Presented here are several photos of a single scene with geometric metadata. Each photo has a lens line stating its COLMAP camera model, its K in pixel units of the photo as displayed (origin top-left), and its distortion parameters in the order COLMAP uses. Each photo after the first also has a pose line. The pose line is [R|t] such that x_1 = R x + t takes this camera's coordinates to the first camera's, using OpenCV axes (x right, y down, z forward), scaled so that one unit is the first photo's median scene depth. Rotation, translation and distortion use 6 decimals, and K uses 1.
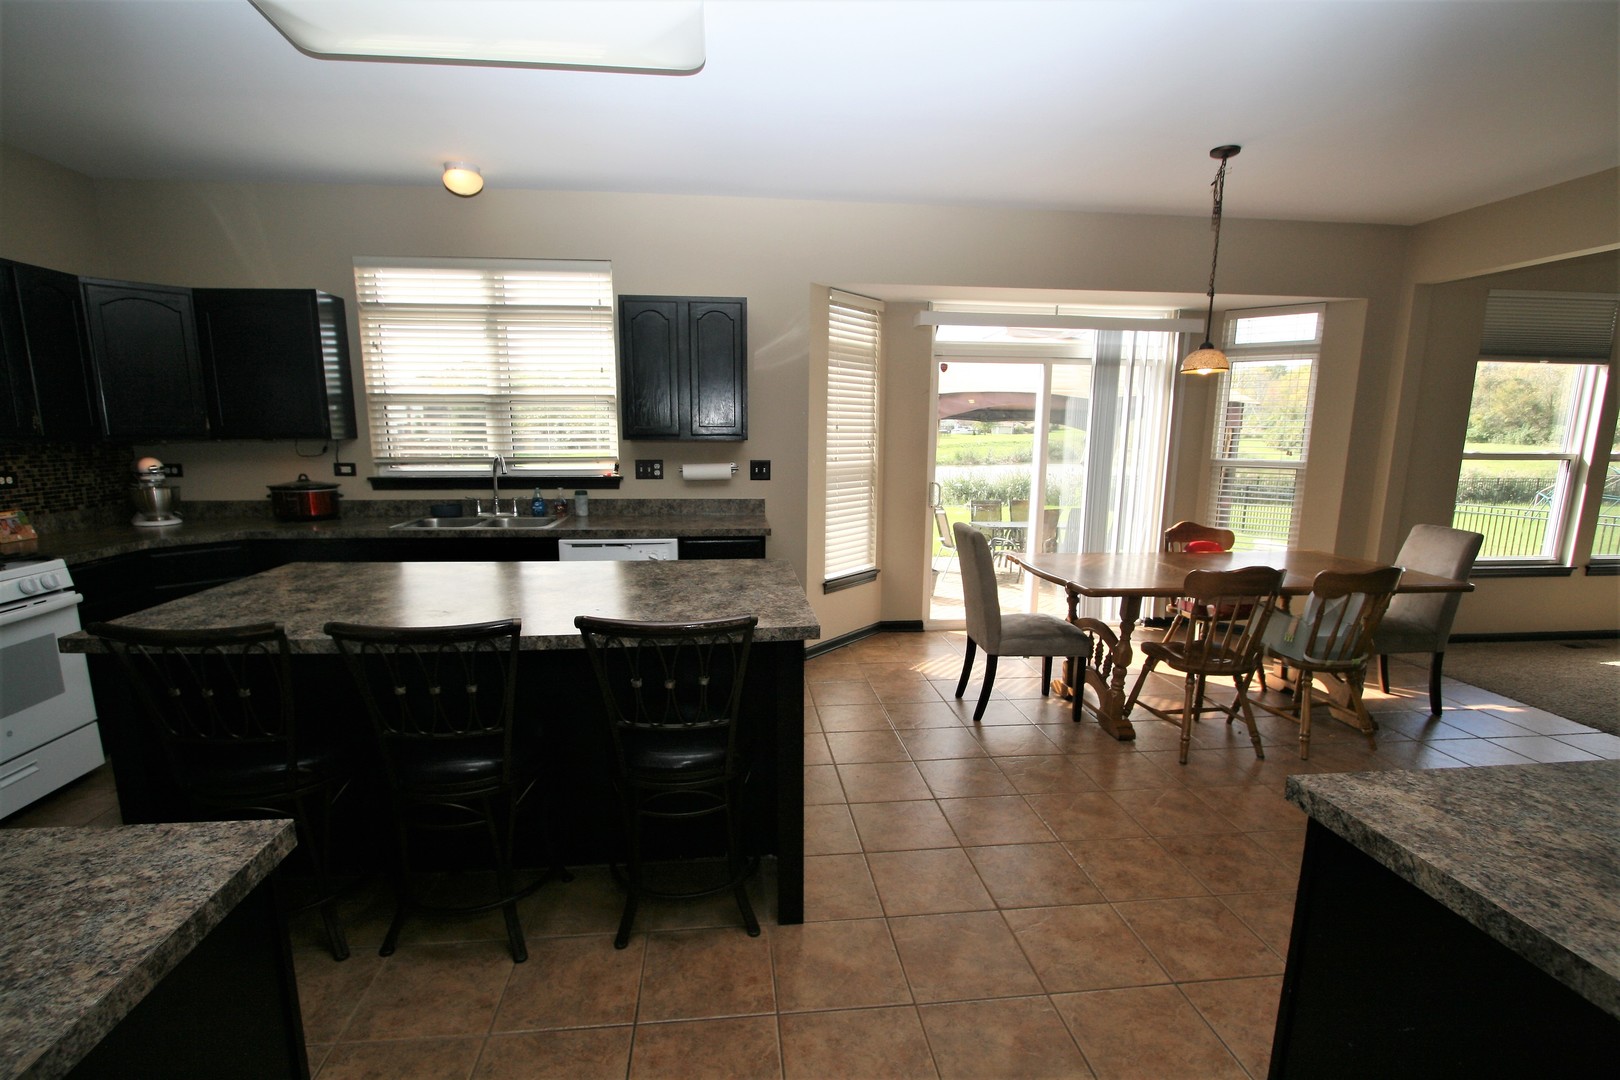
lens RADIAL K [[753.3, 0, 794.8], [0, 753.3, 571.2], [0, 0, 1]] dist [-0.017113, 0.002497]
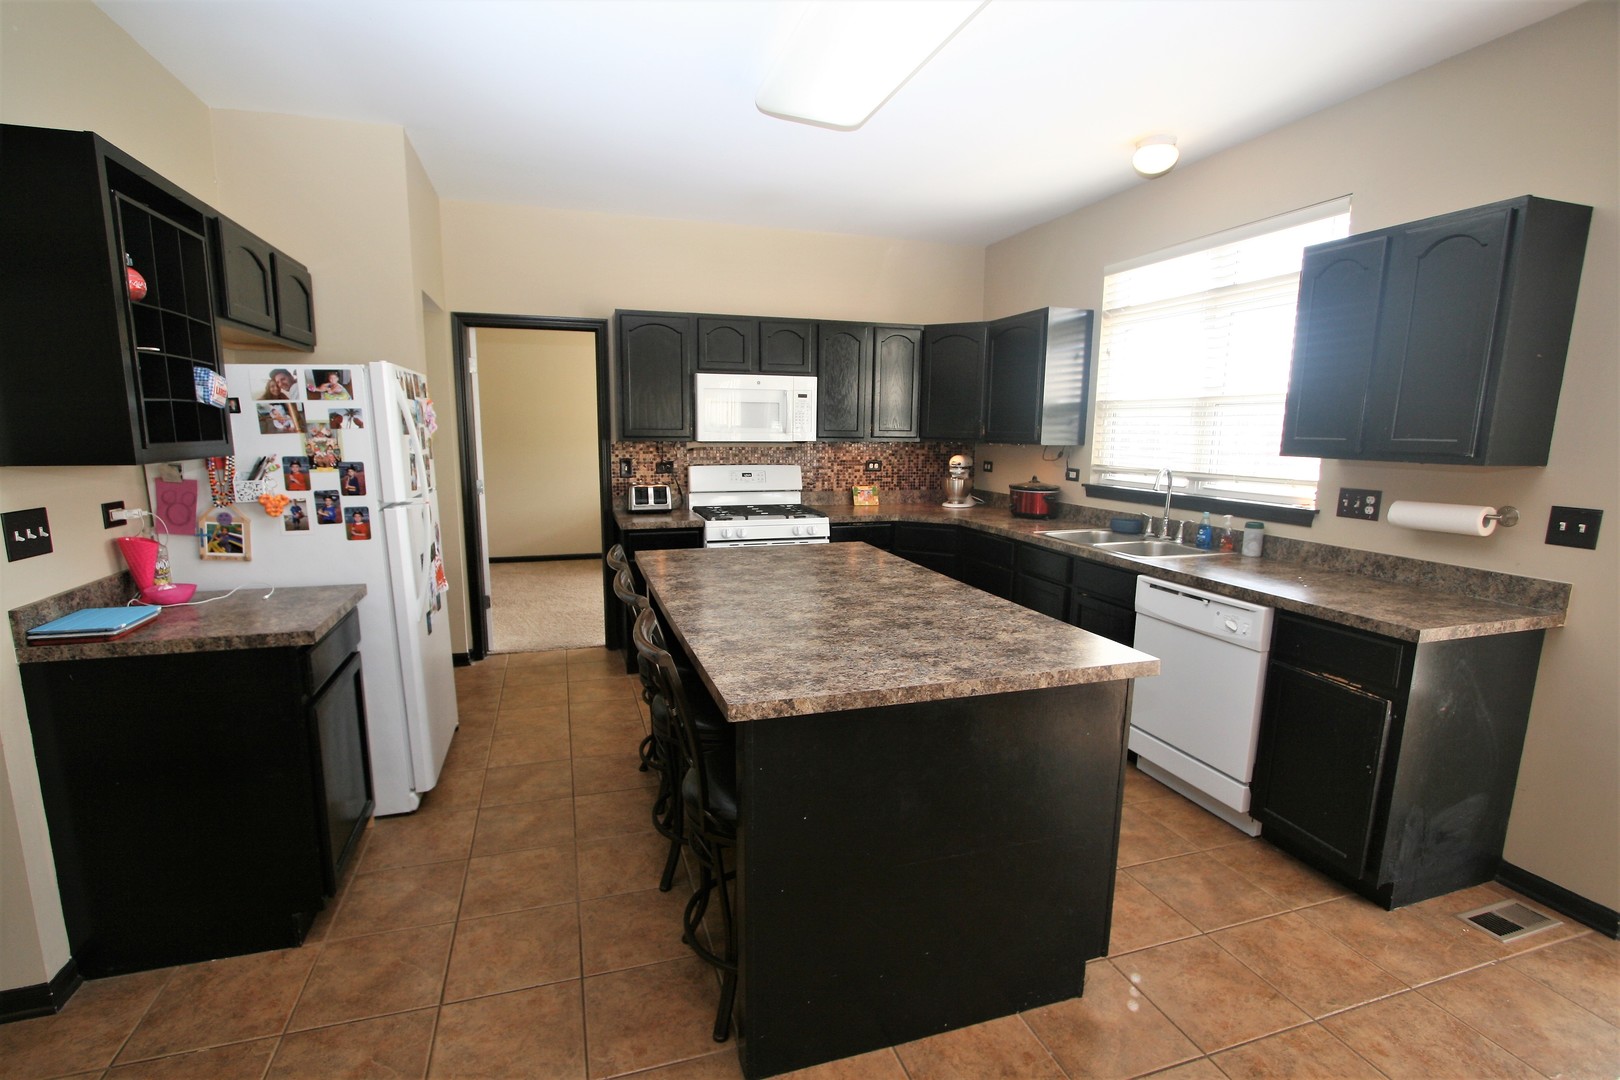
lens RADIAL K [[753.3, 0, 797.2], [0, 753.3, 556.6], [0, 0, 1]] dist [-0.017113, 0.002497]
pose [[0.205009, 0.164072, -0.964910, 0.343123], [-0.189131, 0.973909, 0.125419, -0.081906], [0.960313, 0.156782, 0.230692, 0.402722]]
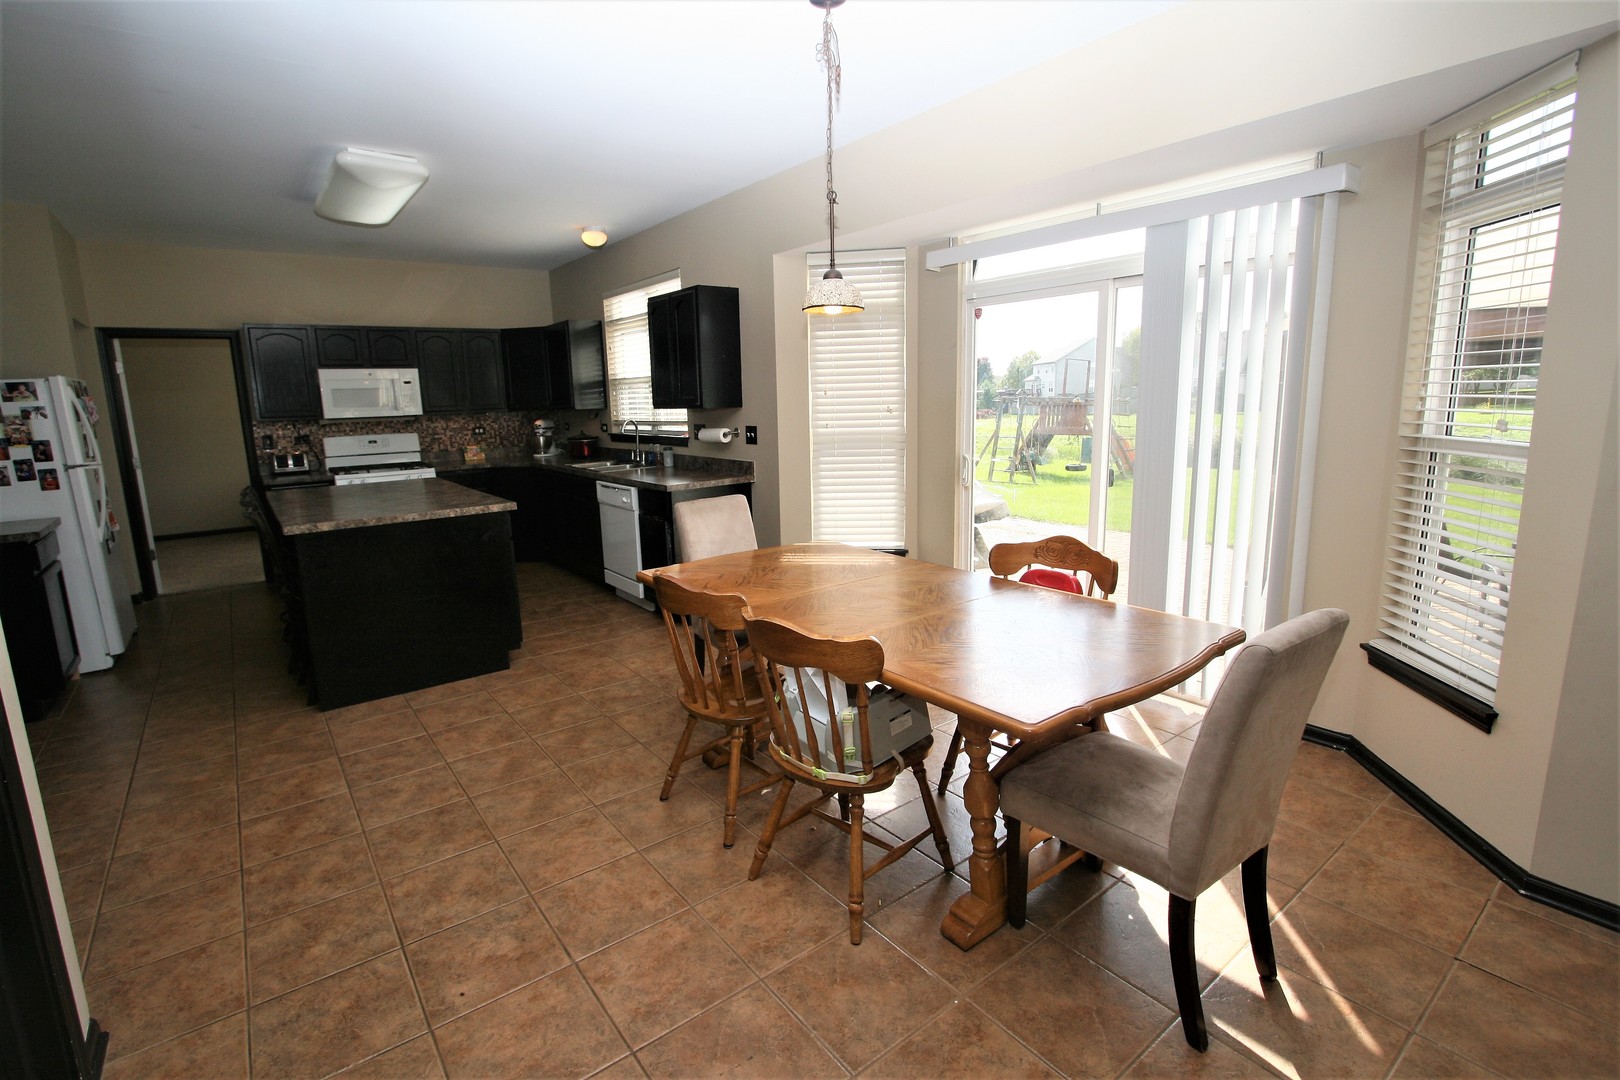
lens RADIAL K [[753.3, 0, 785.0], [0, 753.3, 527.5], [0, 0, 1]] dist [-0.017113, 0.002497]
pose [[0.512923, 0.129184, -0.848659, 0.954296], [-0.126800, 0.989169, 0.073935, -0.091952], [0.849018, 0.069687, 0.523748, 0.498383]]
